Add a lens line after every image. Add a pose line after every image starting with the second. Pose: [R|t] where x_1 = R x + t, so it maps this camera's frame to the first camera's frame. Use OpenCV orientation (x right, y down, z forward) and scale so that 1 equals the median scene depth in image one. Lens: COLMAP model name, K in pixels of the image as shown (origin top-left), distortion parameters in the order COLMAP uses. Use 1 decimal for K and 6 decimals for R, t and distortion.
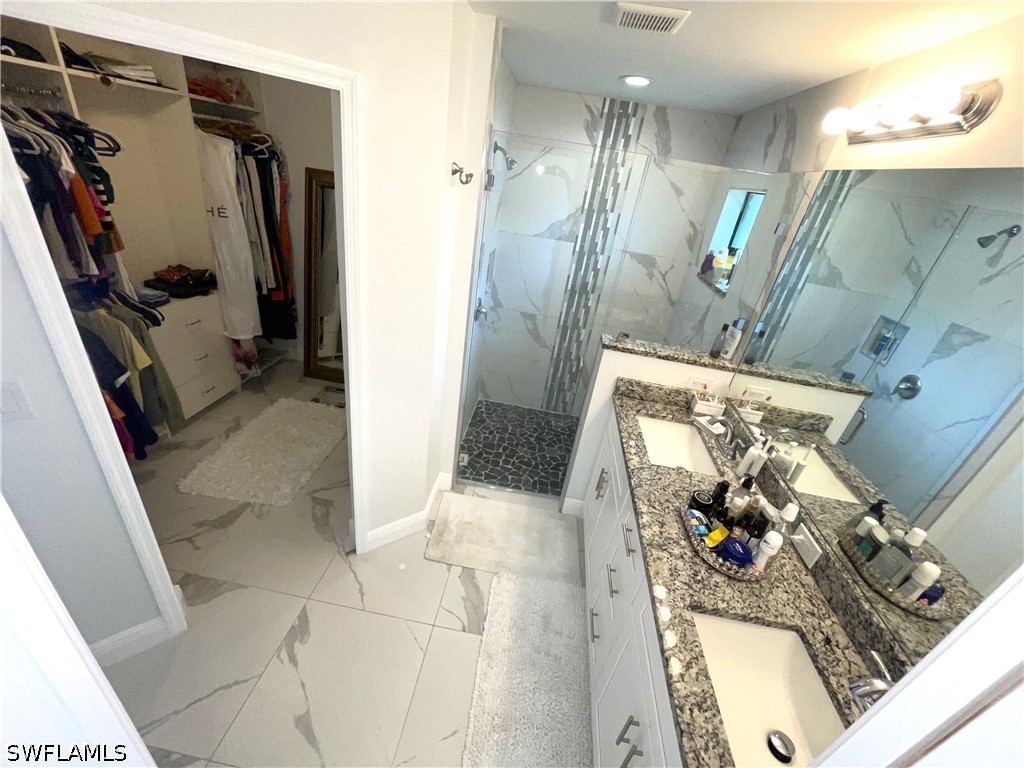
lens RADIAL K [[413.2, 0, 509.8], [0, 413.2, 382.5], [0, 0, 1]] dist [-0.001330, 0.001554]
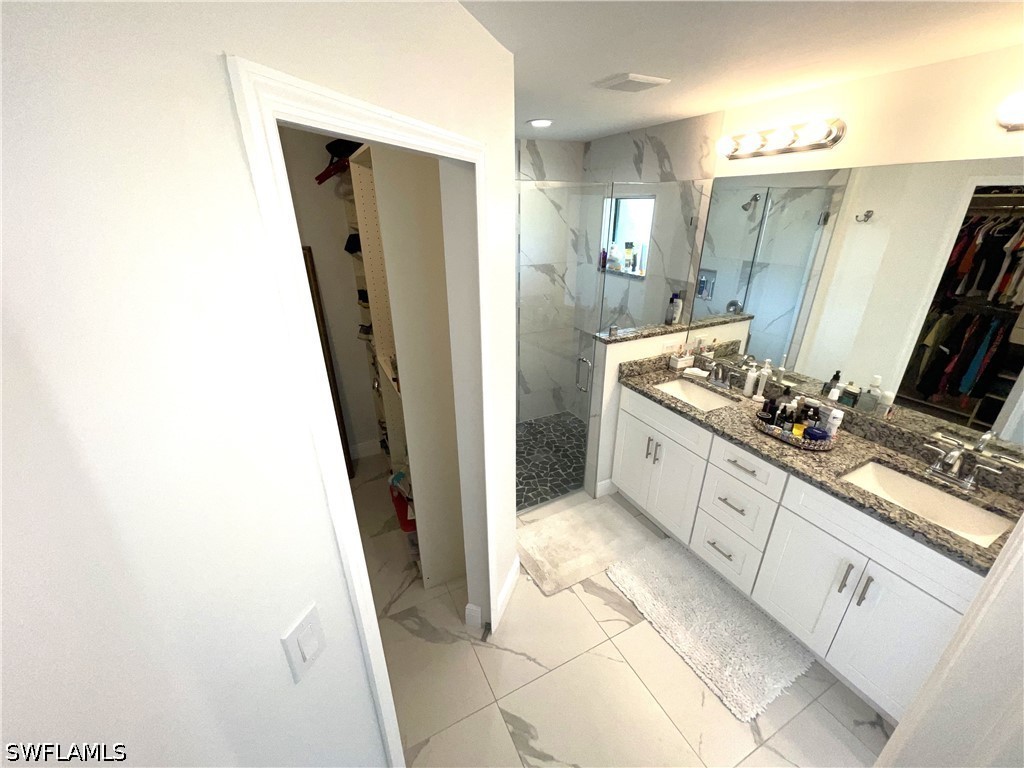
lens RADIAL K [[413.2, 0, 512.6], [0, 413.2, 382.9], [0, 0, 1]] dist [-0.001330, 0.001554]
pose [[0.821033, -0.348916, 0.451843, -0.587985], [0.366846, 0.928898, 0.050714, -0.145271], [-0.437411, 0.124119, 0.890655, 0.089684]]
